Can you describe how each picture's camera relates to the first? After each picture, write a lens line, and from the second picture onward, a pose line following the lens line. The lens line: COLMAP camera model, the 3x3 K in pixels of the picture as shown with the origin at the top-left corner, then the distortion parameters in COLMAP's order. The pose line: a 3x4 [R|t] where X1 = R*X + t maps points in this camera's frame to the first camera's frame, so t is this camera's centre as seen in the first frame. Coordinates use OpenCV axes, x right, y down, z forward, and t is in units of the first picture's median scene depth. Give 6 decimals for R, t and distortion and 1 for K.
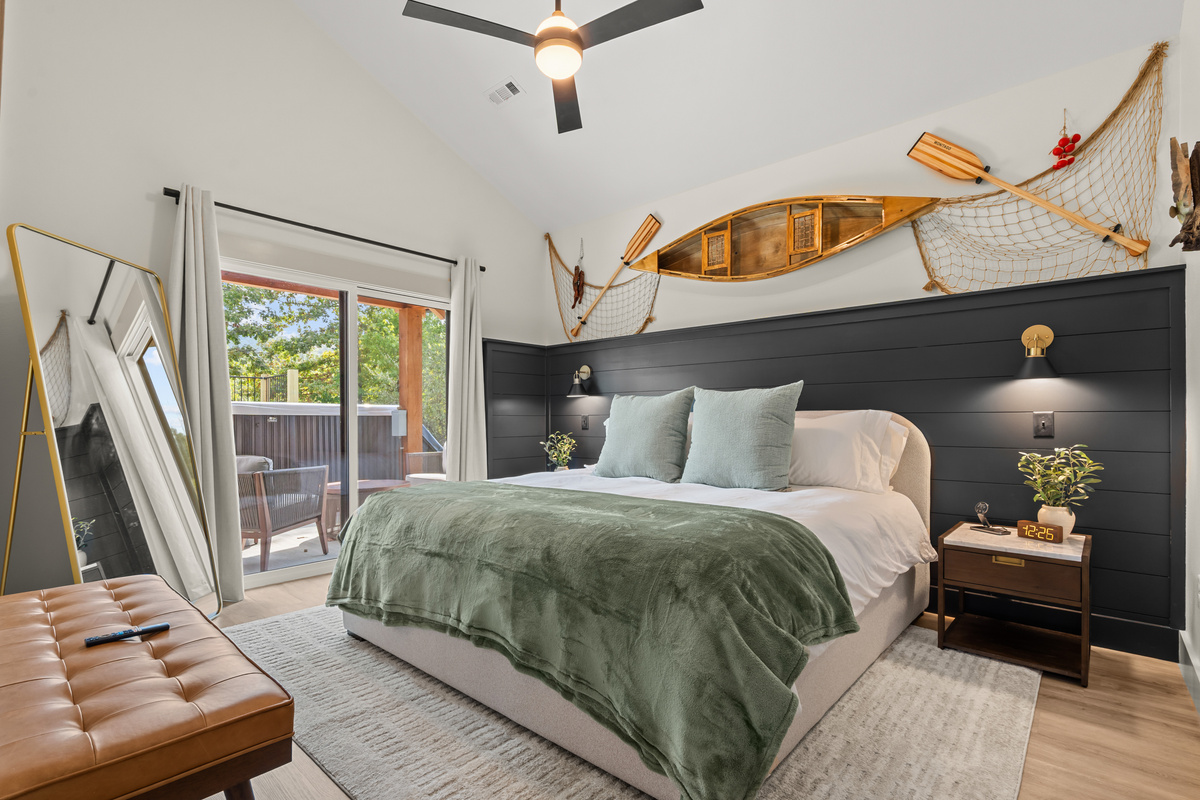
lens RADIAL K [[546.7, 0, 595.8], [0, 546.7, 428.2], [0, 0, 1]] dist [-0.003474, 0.000039]
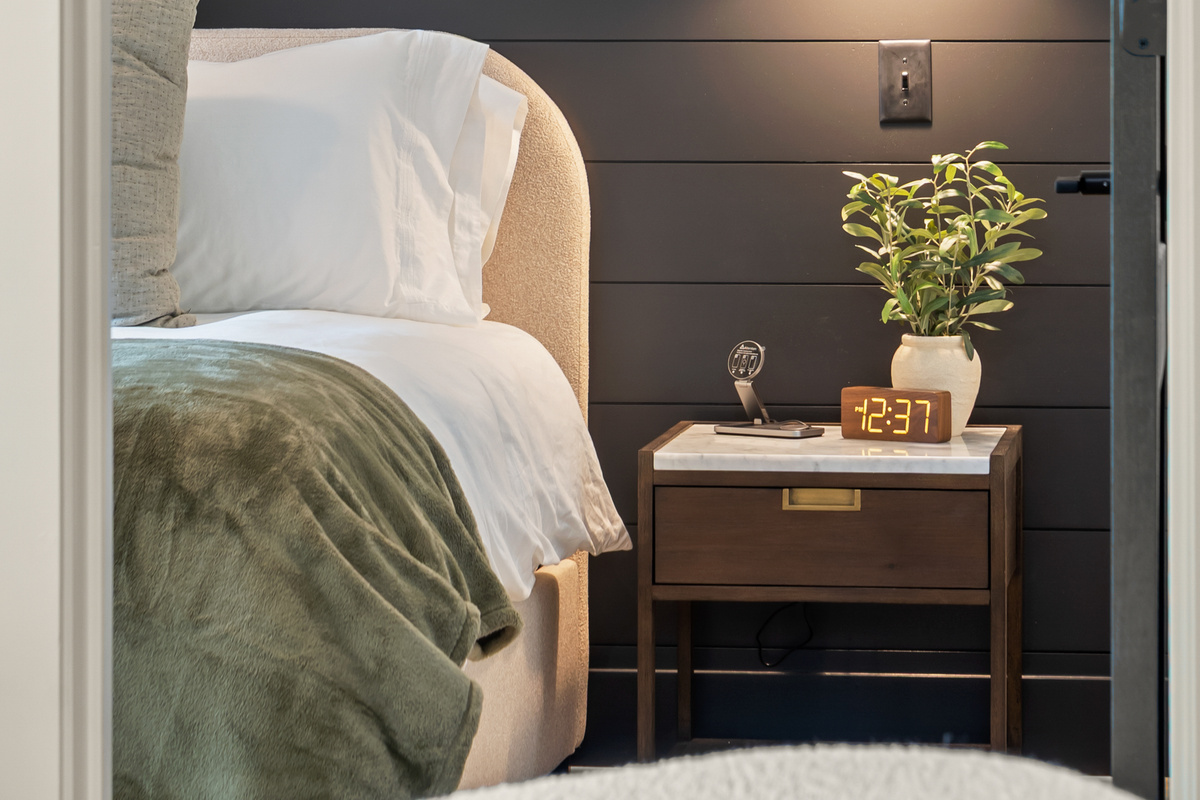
lens RADIAL K [[4402.4, 0, 600.0], [0, 4402.4, 400.0], [0, 0, 1]] dist [-0.067314, 0.299758]
pose [[0.816141, -0.041501, 0.576360, -0.828571], [0.005438, 0.997925, 0.064156, 0.012531], [-0.577827, -0.049226, 0.814674, -1.018039]]
